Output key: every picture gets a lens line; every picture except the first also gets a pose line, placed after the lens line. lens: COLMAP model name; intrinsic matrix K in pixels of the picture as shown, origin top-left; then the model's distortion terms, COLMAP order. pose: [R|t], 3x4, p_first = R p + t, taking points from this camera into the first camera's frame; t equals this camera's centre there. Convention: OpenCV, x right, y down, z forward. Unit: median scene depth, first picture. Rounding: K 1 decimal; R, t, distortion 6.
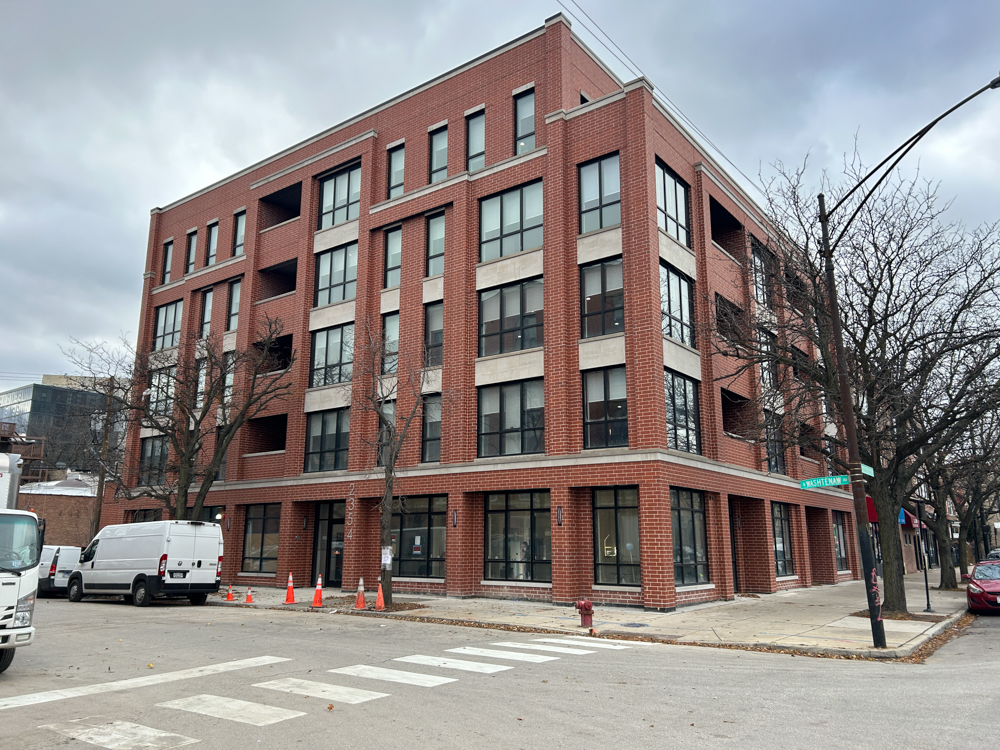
lens RADIAL K [[753.7, 0, 500.0], [0, 753.7, 375.0], [0, 0, 1]] dist [0.009041, -0.001452]
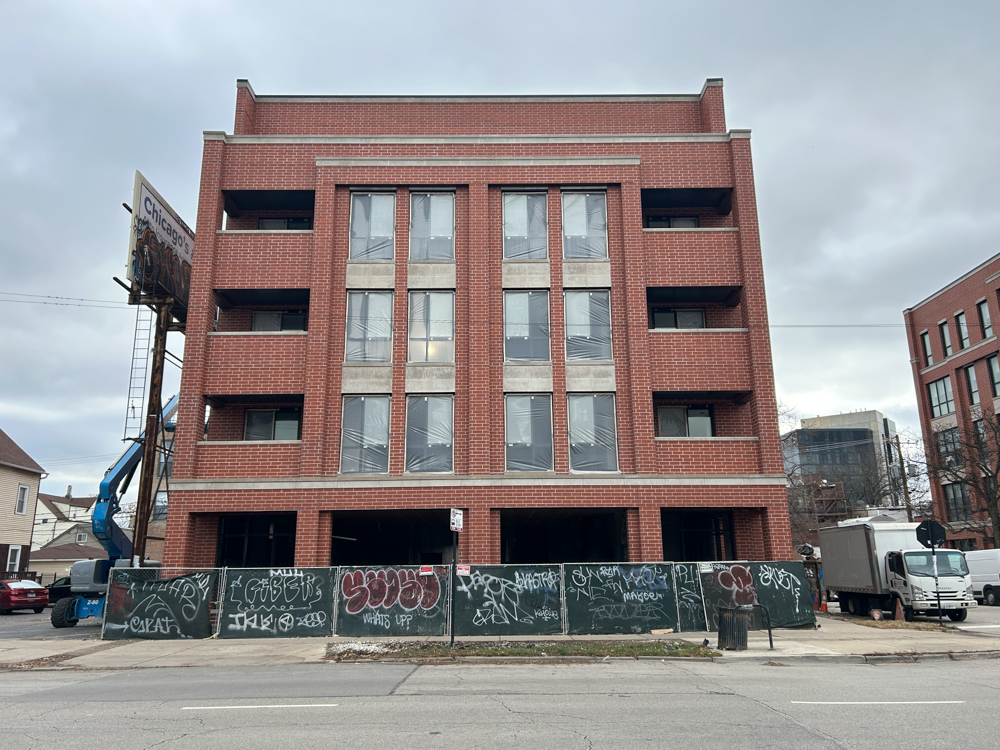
lens RADIAL K [[753.7, 0, 500.0], [0, 753.7, 375.0], [0, 0, 1]] dist [0.009041, -0.001452]
pose [[0.604466, -0.202999, -0.770332, 0.153741], [0.181130, 0.976683, -0.115248, -0.121120], [0.775766, -0.069867, 0.627141, -0.549621]]
